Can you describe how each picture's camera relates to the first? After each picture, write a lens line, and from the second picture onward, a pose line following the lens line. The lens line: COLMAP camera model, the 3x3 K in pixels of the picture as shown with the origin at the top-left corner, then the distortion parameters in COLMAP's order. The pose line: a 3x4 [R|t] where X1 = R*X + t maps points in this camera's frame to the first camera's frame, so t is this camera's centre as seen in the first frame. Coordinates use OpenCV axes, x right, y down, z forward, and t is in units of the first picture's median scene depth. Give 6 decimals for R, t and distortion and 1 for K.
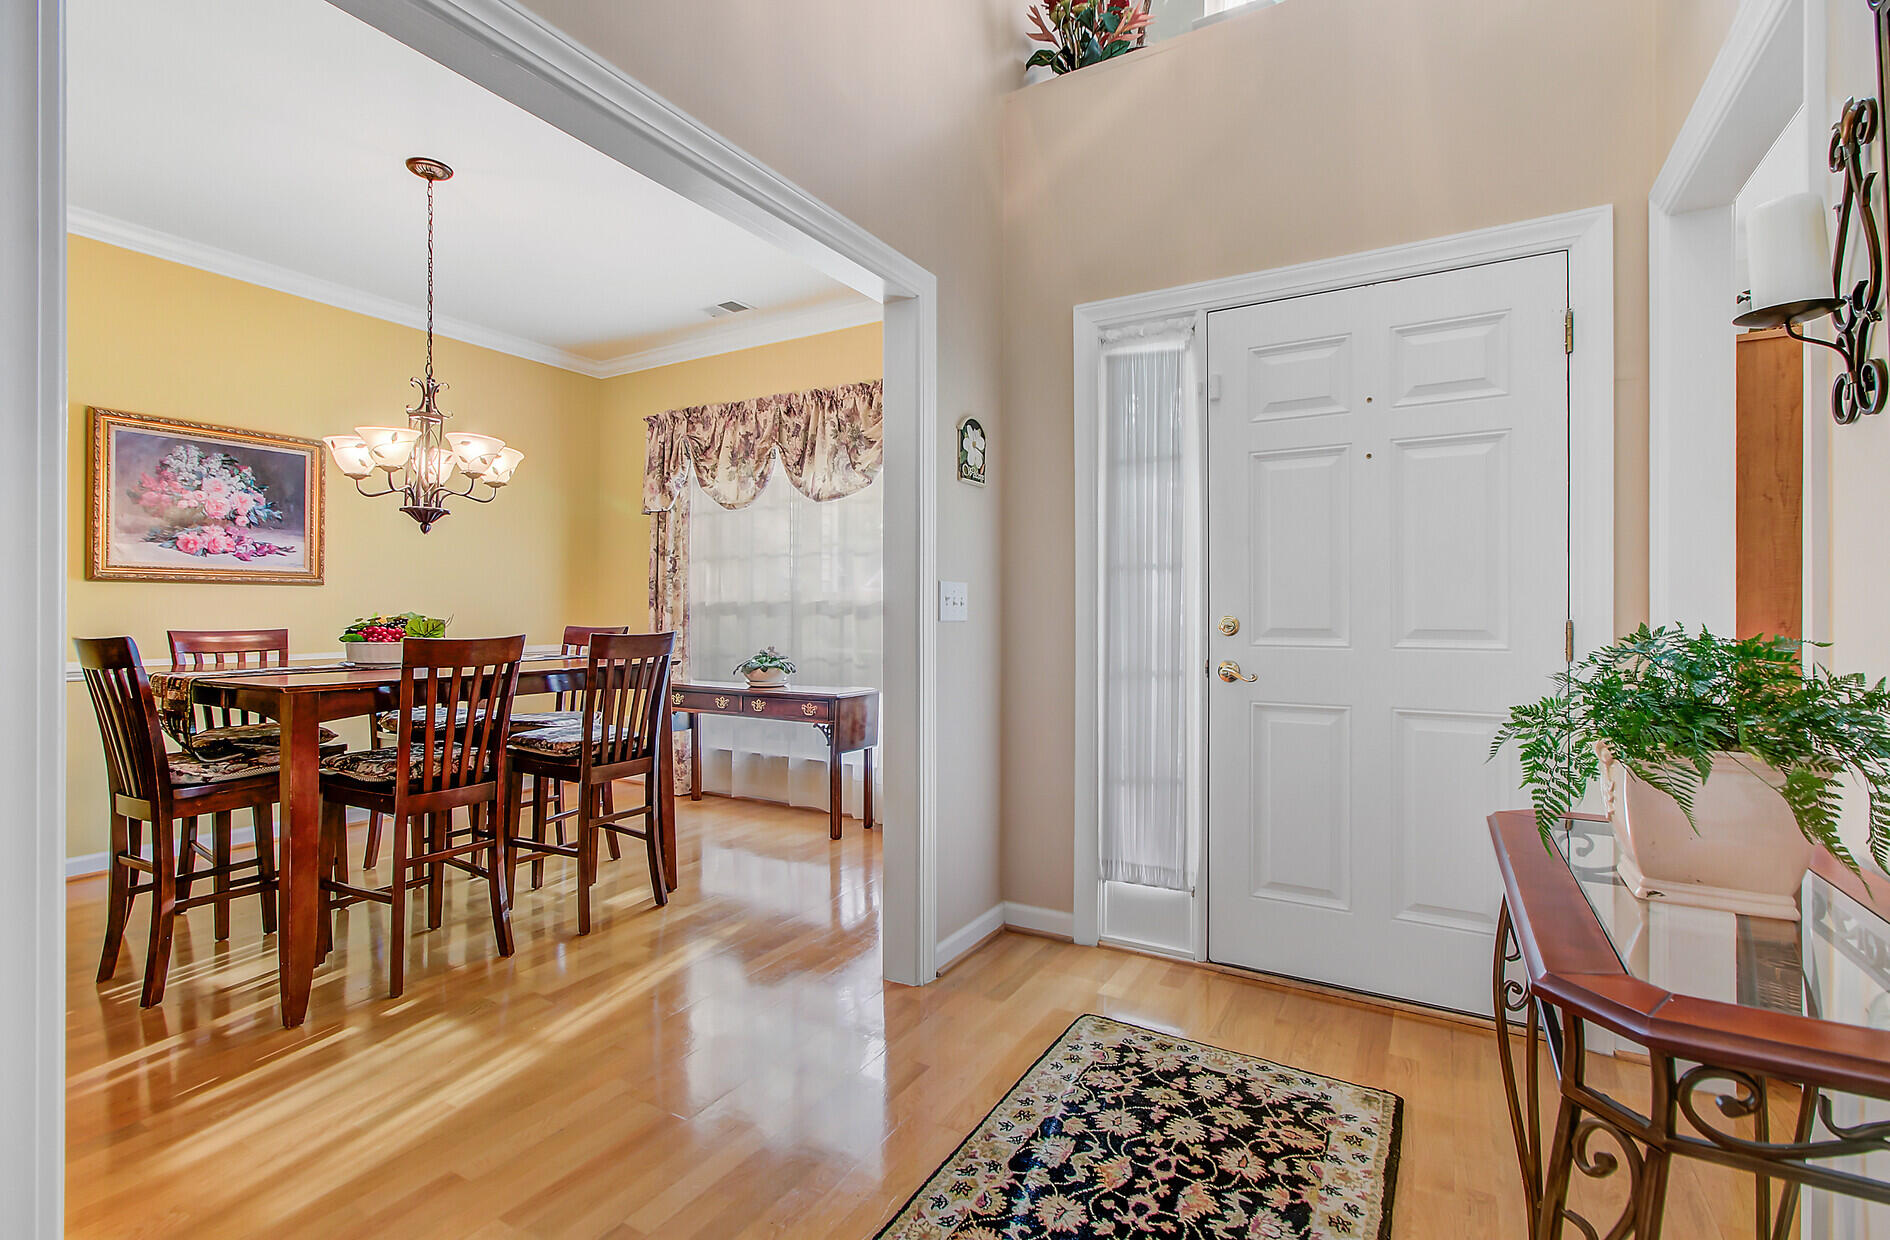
lens RADIAL K [[866.6, 0, 933.4], [0, 866.6, 617.2], [0, 0, 1]] dist [-0.001612, -0.000481]
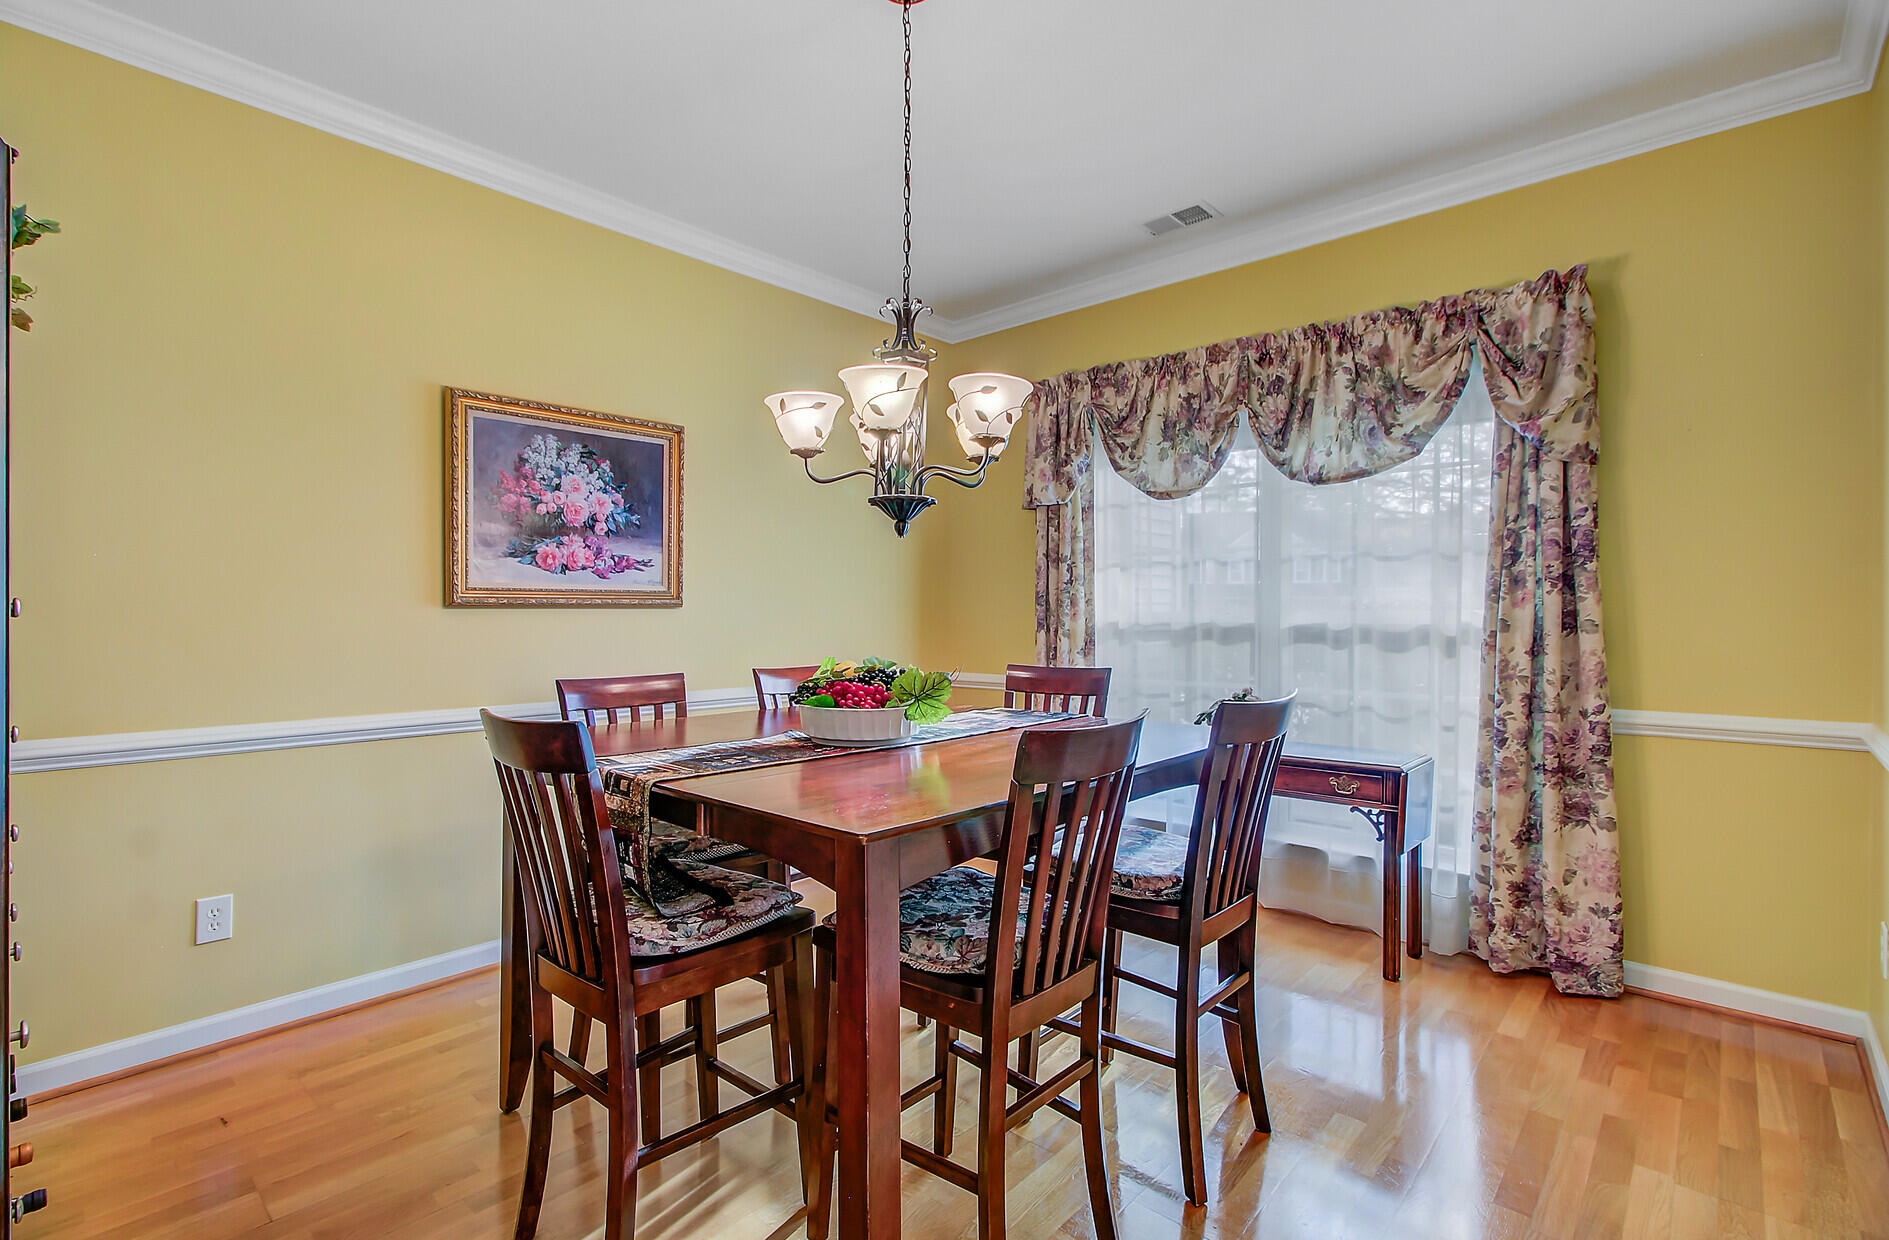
lens RADIAL K [[884.8, 0, 939.0], [0, 884.8, 629.2], [0, 0, 1]] dist [-0.021329, 0.000037]
pose [[0.979256, 0.000385, -0.202627, -0.318164], [0.002047, 0.999928, 0.011794, -0.026544], [0.202618, -0.011964, 0.979185, 0.258906]]
